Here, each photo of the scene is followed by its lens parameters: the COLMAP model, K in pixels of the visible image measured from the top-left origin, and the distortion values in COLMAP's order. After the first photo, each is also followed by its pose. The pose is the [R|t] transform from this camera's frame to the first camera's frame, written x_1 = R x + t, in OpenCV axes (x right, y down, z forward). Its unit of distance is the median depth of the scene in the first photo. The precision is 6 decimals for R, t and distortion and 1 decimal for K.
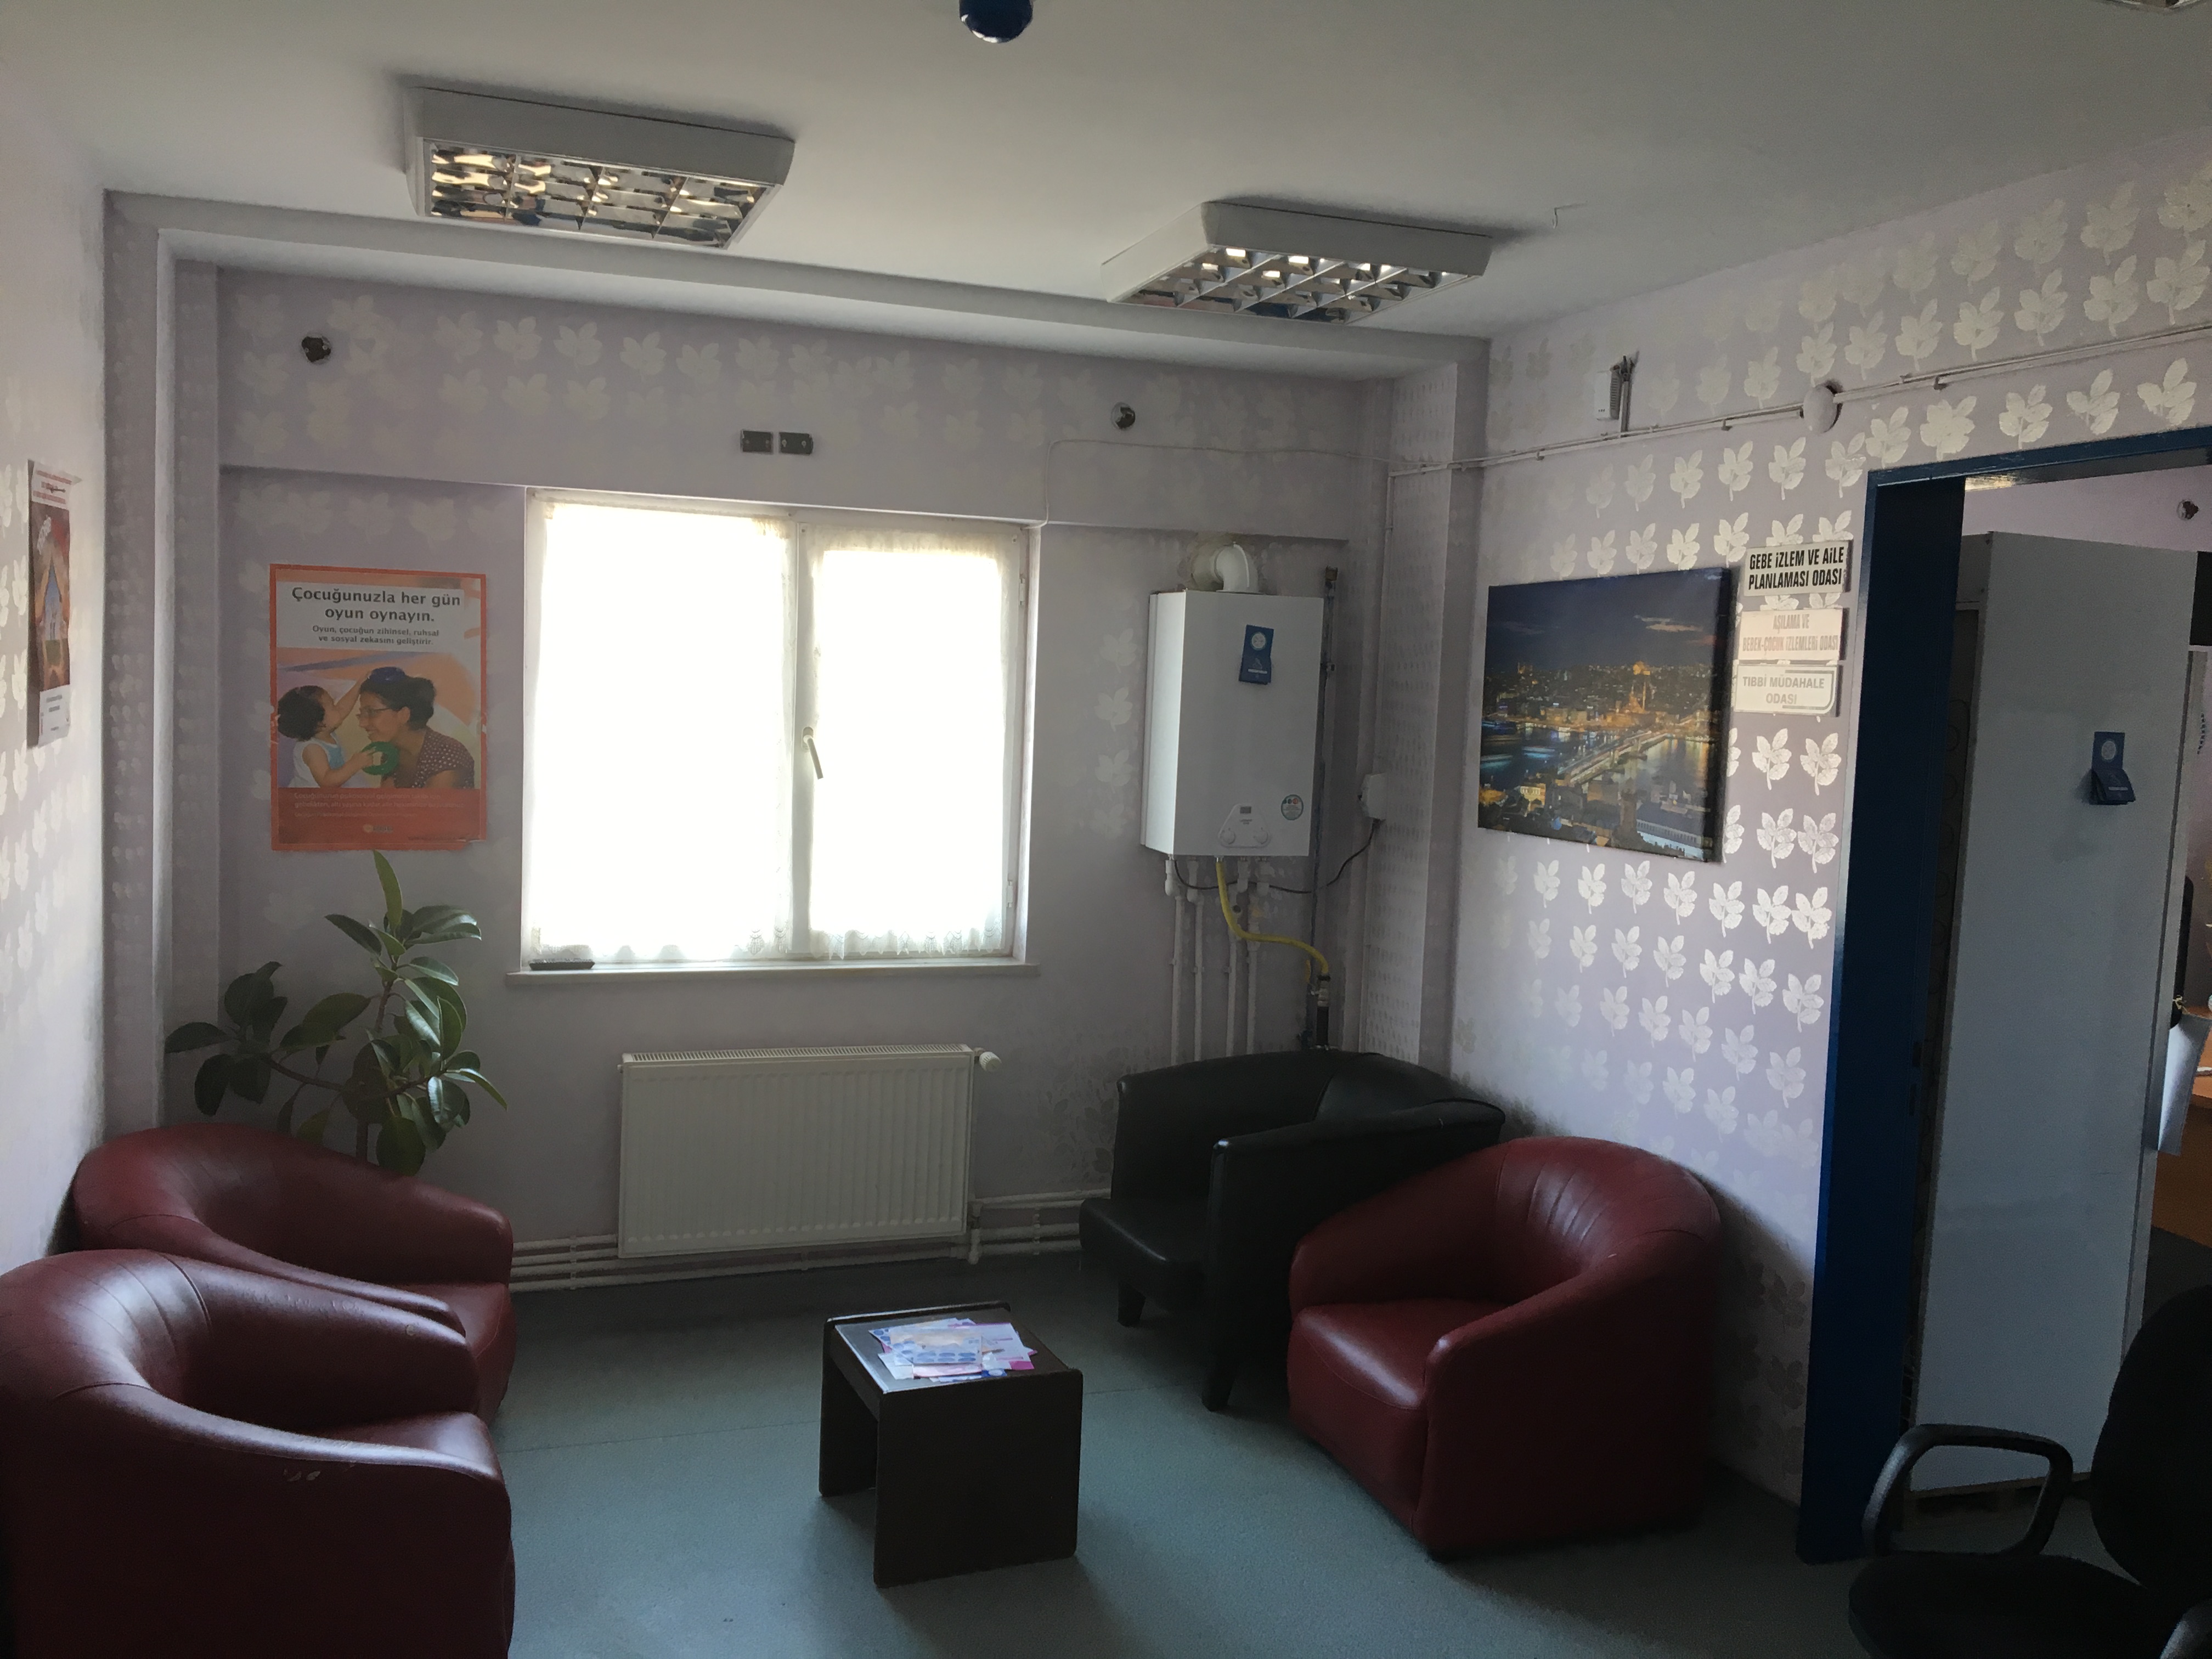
lens RADIAL K [[1831.8, 0, 1106.0], [0, 1831.8, 829.5], [0, 0, 1]] dist [0.111258, -0.196026]
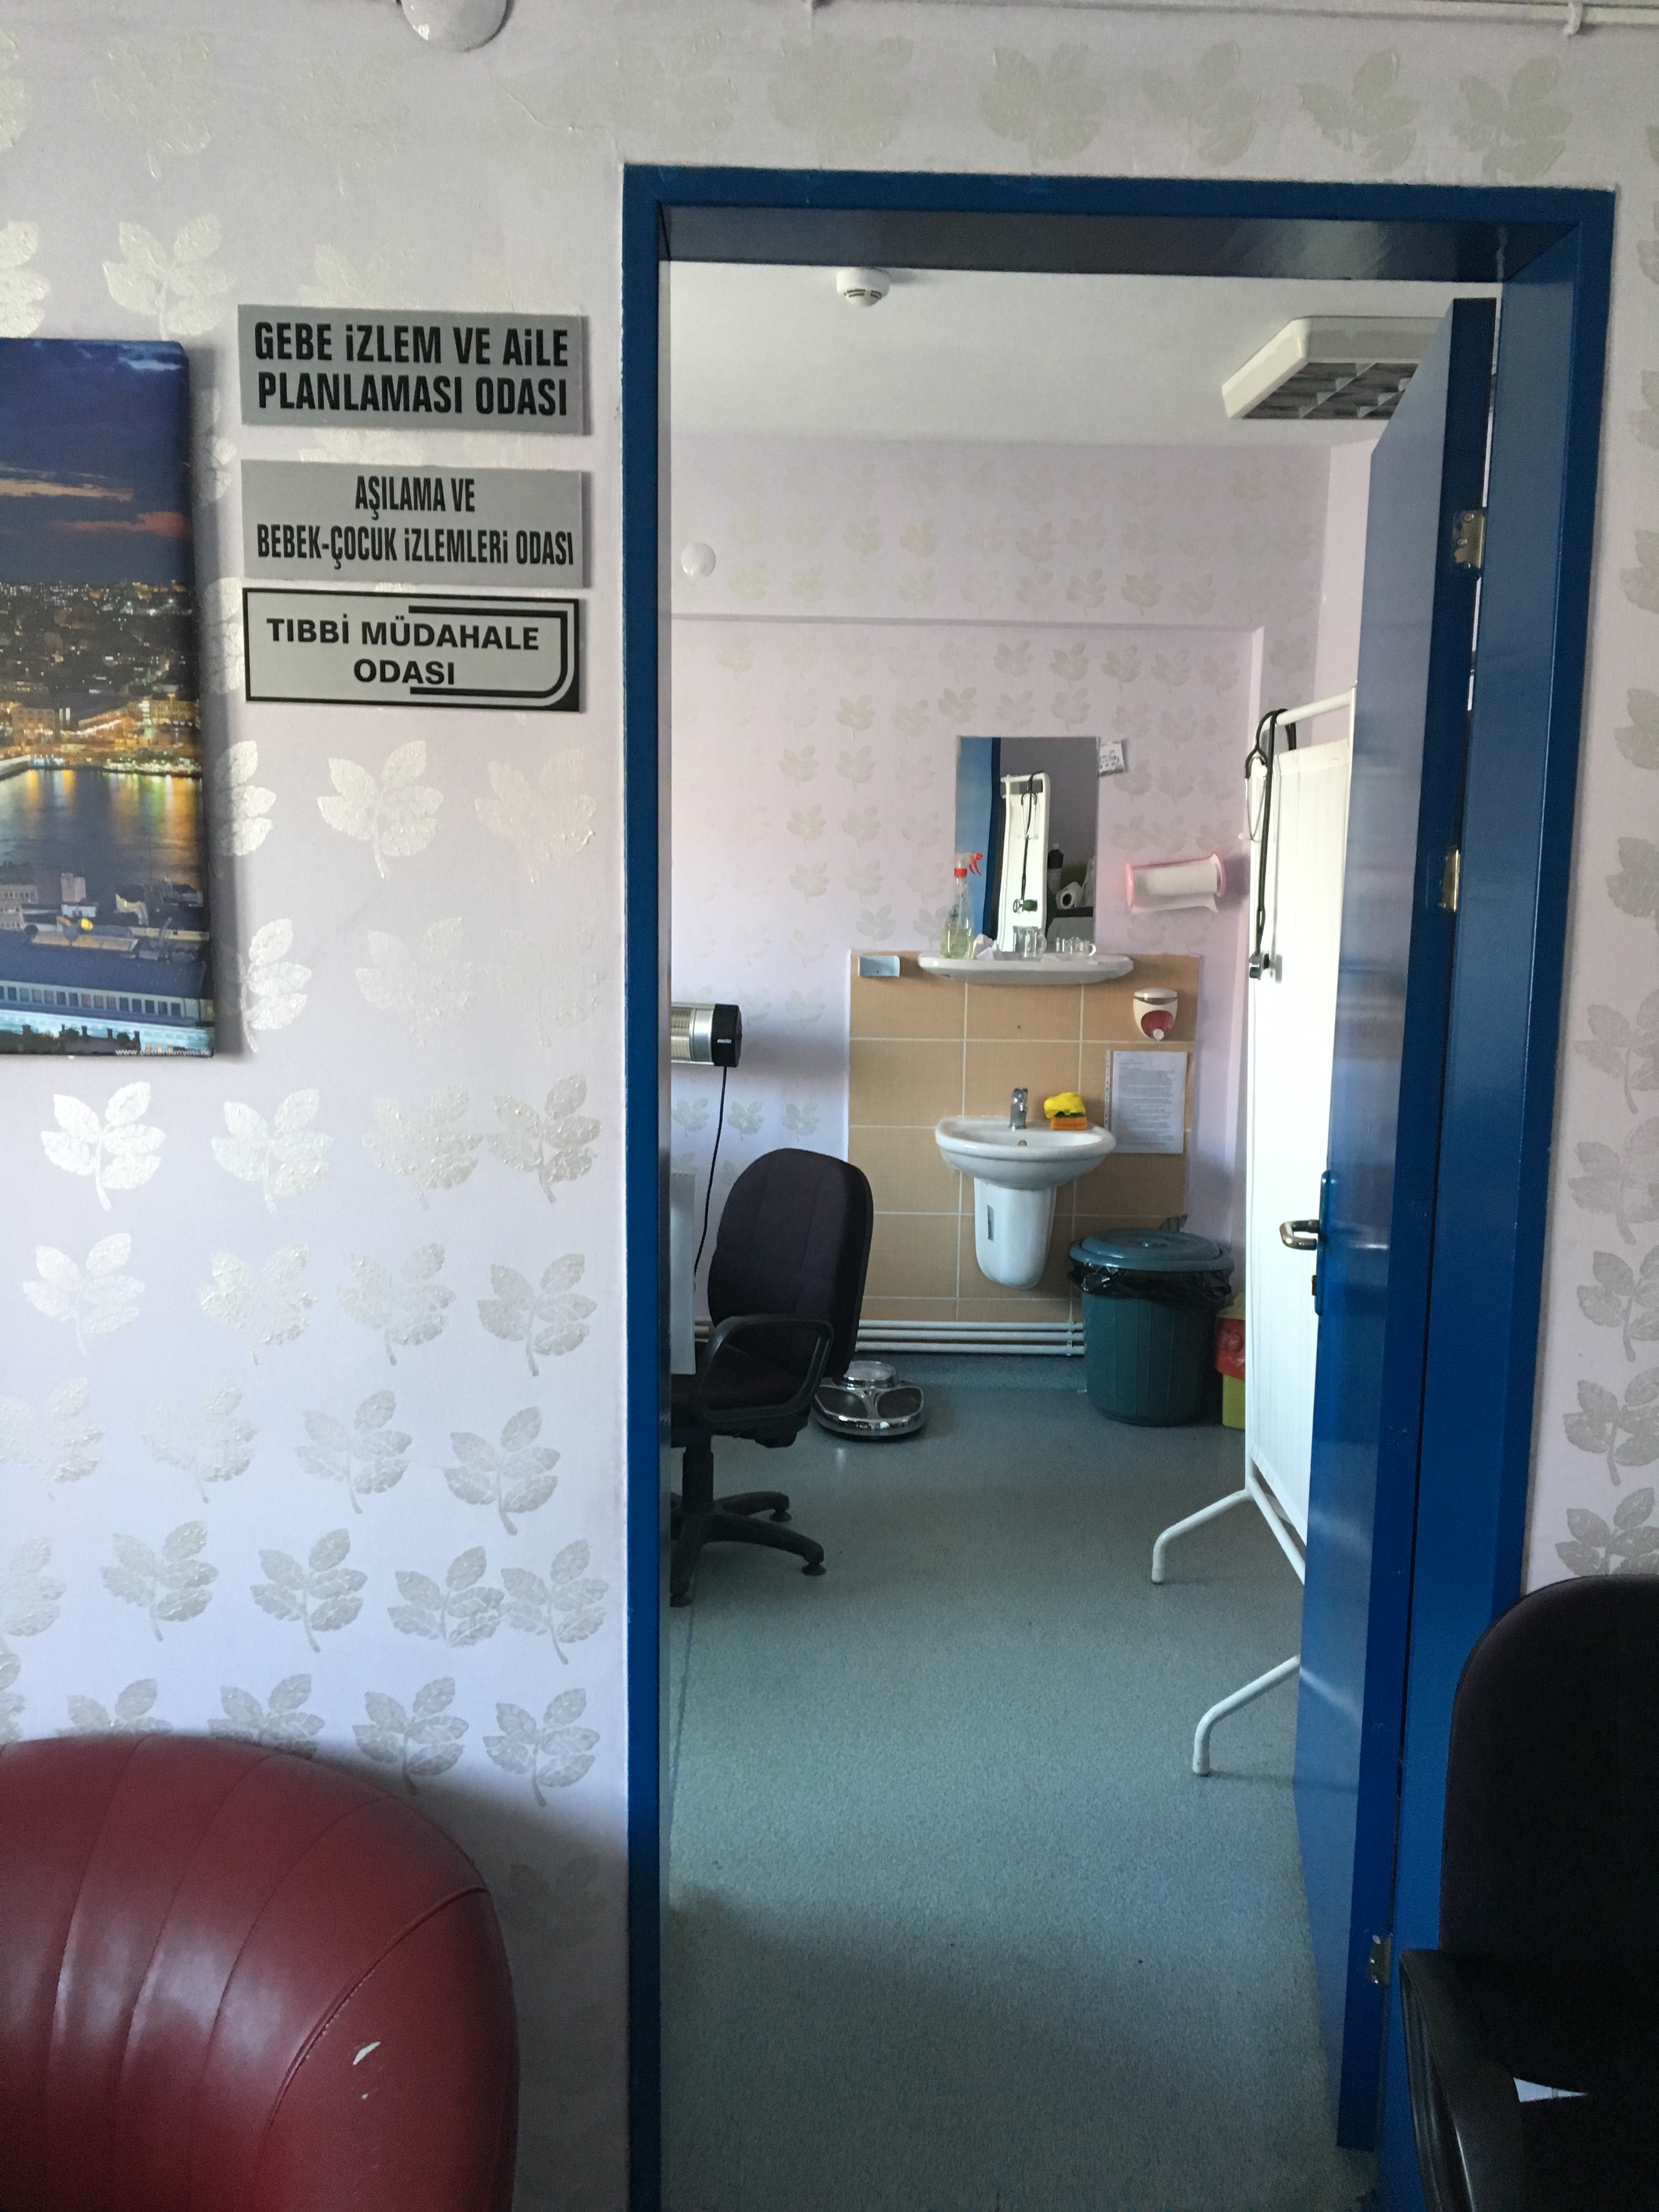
lens RADIAL K [[1831.8, 0, 829.5], [0, 1831.8, 1106.0], [0, 0, 1]] dist [0.111258, -0.196026]
pose [[0.313635, -0.171474, 0.933932, -0.037254], [0.070122, 0.985056, 0.157313, -0.029036], [-0.946951, 0.016150, 0.320972, 0.724623]]
